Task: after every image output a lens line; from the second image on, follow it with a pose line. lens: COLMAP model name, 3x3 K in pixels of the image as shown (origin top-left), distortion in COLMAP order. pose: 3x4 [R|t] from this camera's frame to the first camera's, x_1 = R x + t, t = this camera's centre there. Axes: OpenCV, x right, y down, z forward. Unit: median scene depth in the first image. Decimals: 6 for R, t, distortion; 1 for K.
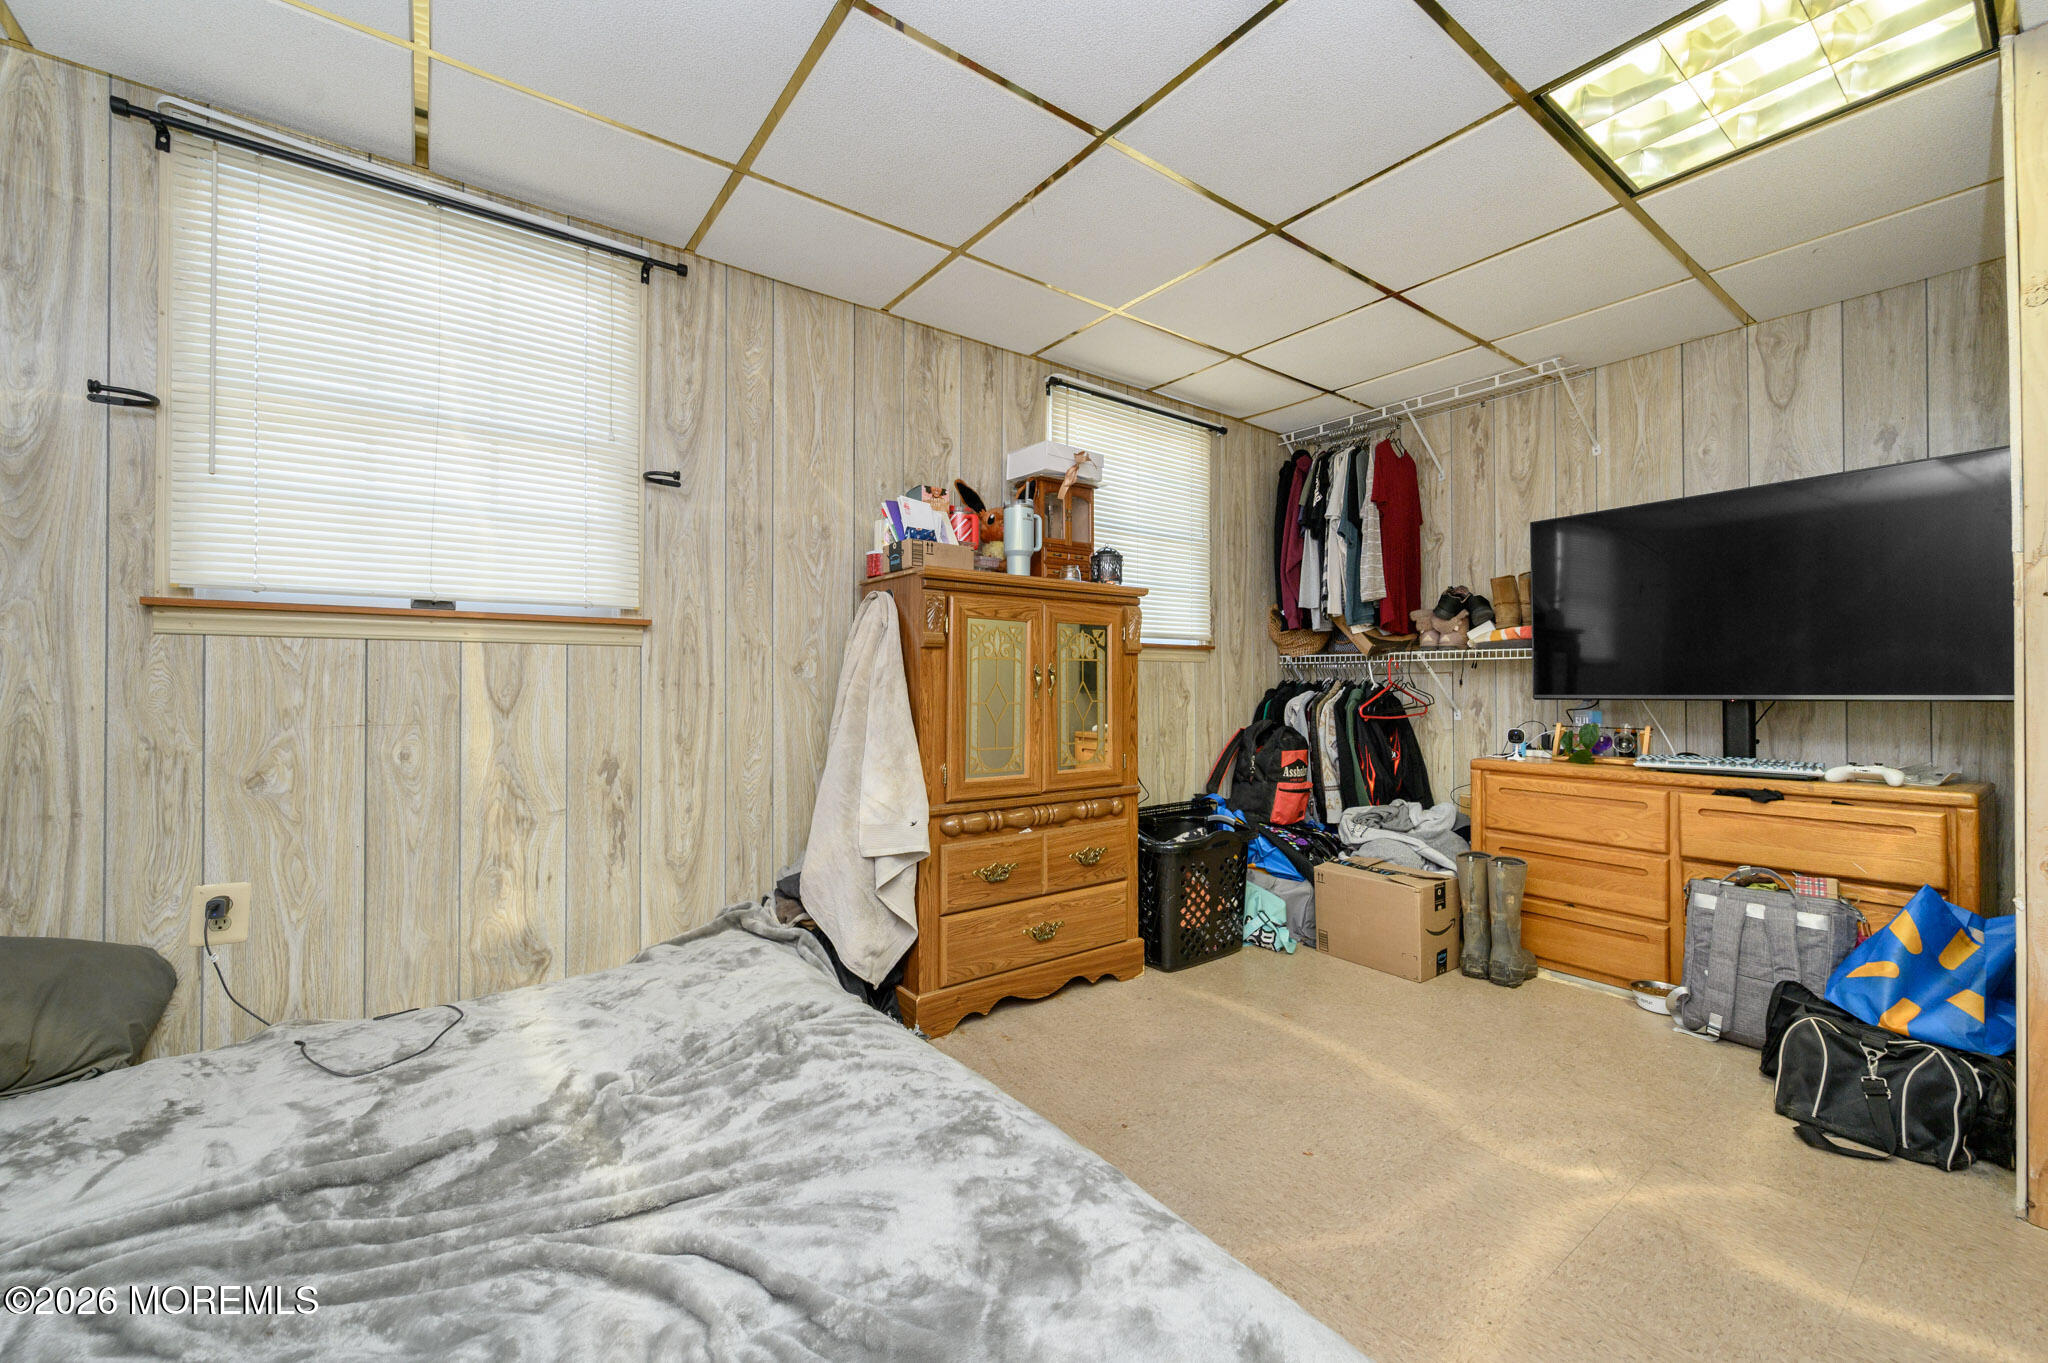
lens RADIAL K [[806.3, 0, 1022.4], [0, 806.3, 674.9], [0, 0, 1]] dist [0.000557, 0.000154]
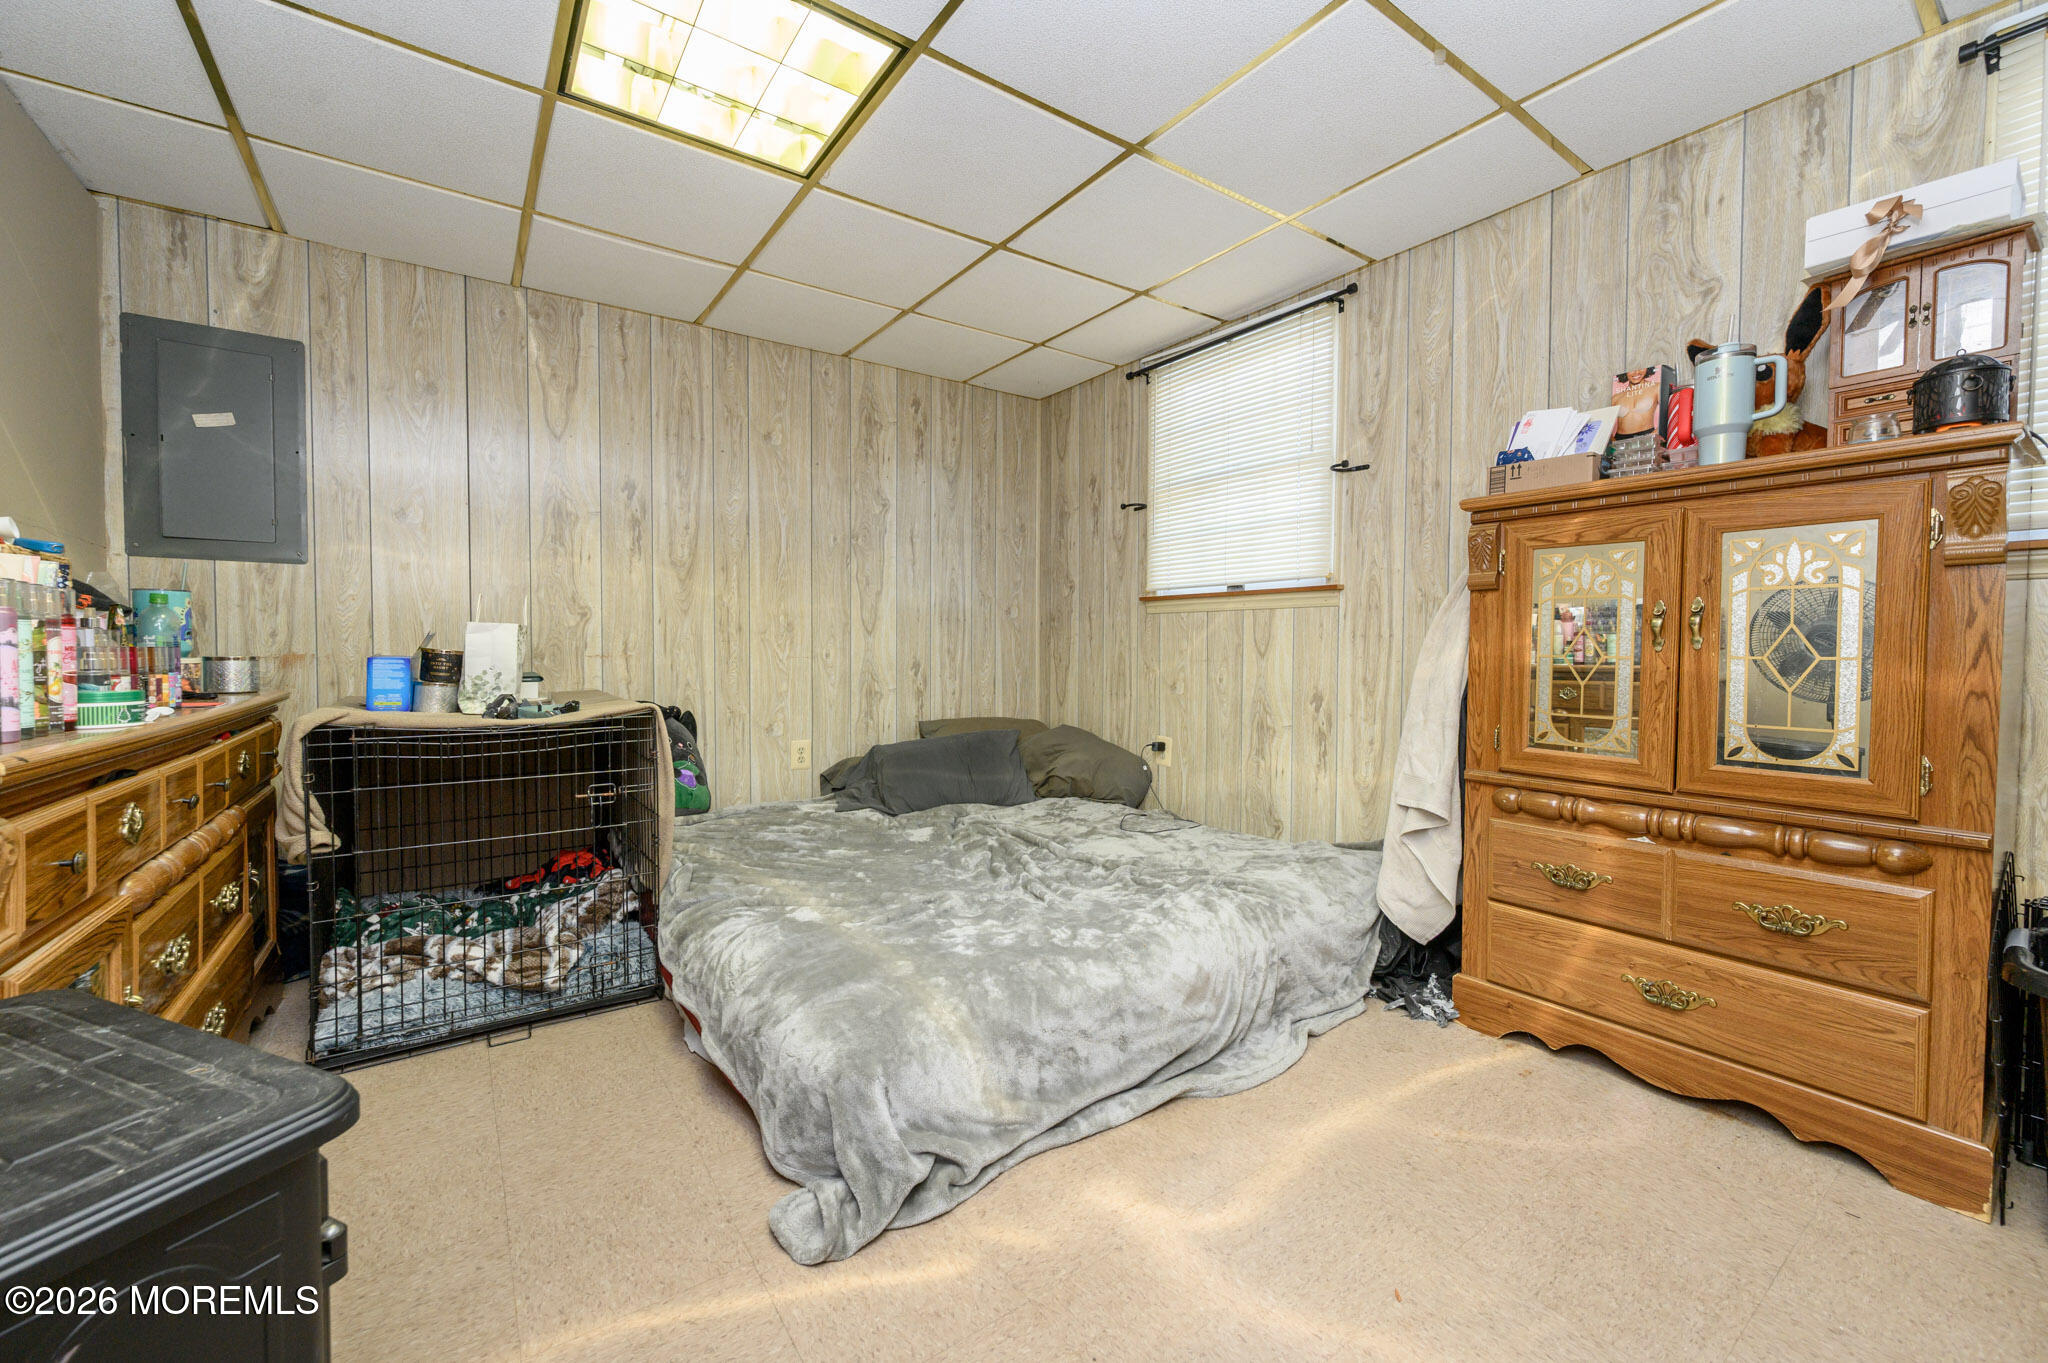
lens RADIAL K [[806.3, 0, 1022.4], [0, 806.3, 674.9], [0, 0, 1]] dist [0.000557, 0.000154]
pose [[-0.024011, 0.036012, -0.999063, 0.778517], [0.007221, 0.999331, 0.035848, 0.022734], [0.999686, -0.006353, -0.024255, 0.521113]]
